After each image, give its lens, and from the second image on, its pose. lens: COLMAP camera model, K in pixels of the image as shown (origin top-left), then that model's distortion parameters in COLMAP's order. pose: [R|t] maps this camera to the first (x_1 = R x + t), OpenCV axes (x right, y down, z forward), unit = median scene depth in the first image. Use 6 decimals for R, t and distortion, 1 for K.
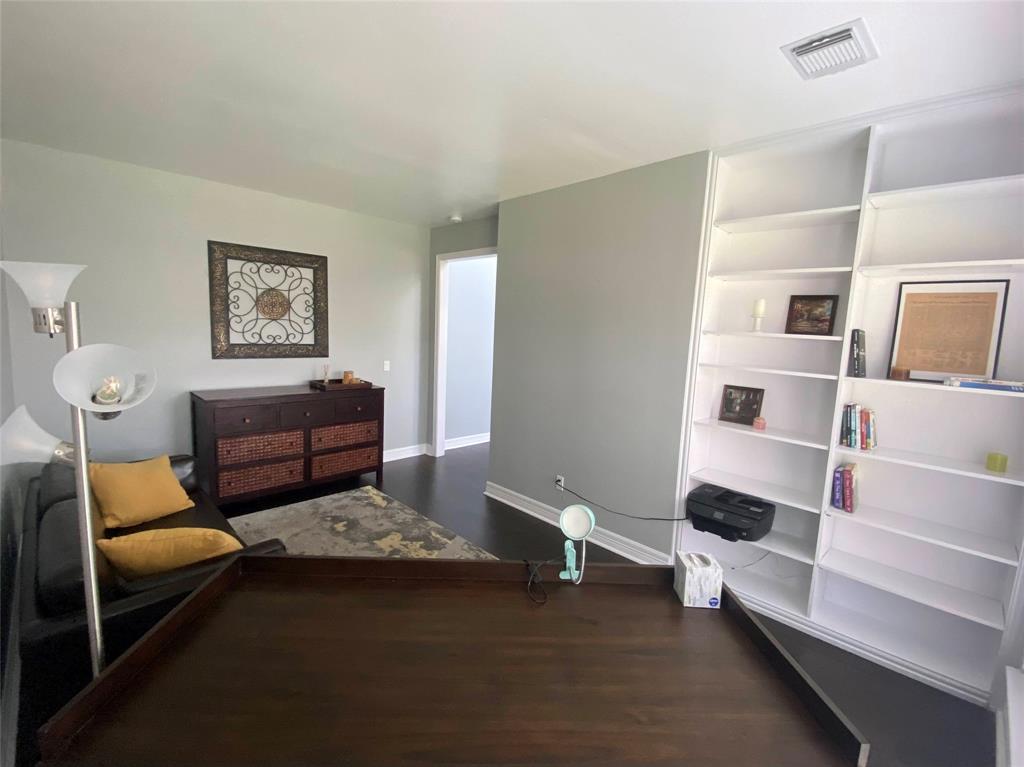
lens RADIAL K [[424.2, 0, 512.0], [0, 424.2, 383.5], [0, 0, 1]] dist [0.018114, -0.021205]
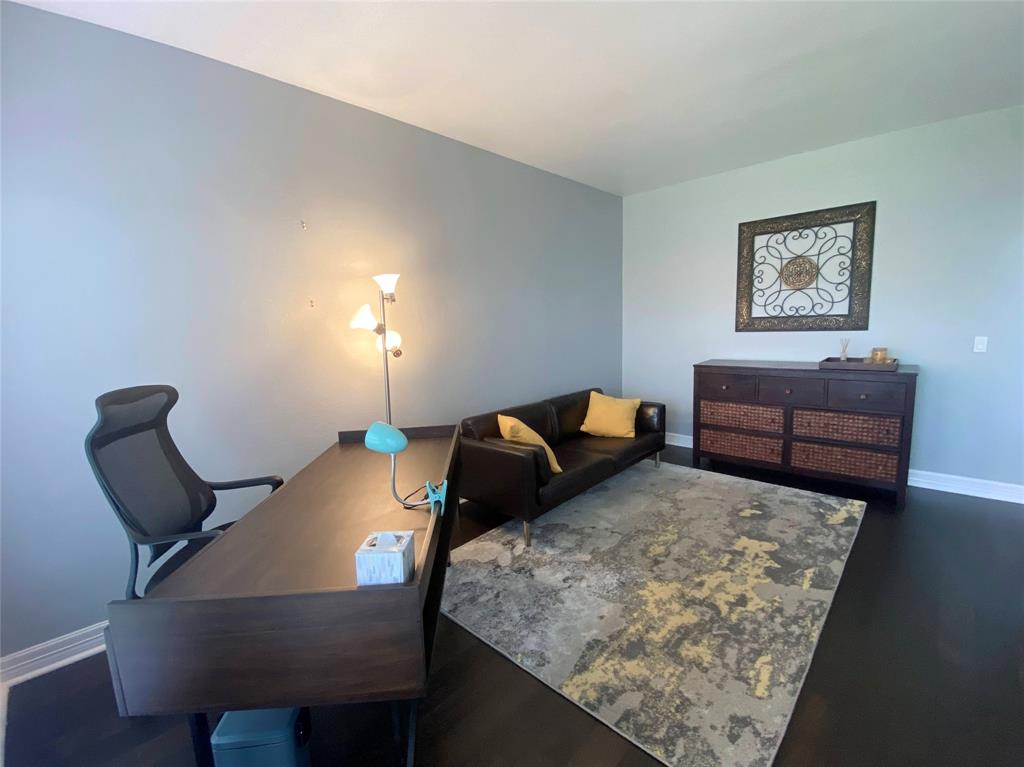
lens RADIAL K [[424.2, 0, 512.0], [0, 424.2, 383.5], [0, 0, 1]] dist [0.018114, -0.021205]
pose [[0.062928, 0.111571, -0.991762, 0.358673], [-0.076146, 0.991372, 0.106696, 0.002010], [0.995109, 0.068804, 0.070881, 0.333168]]
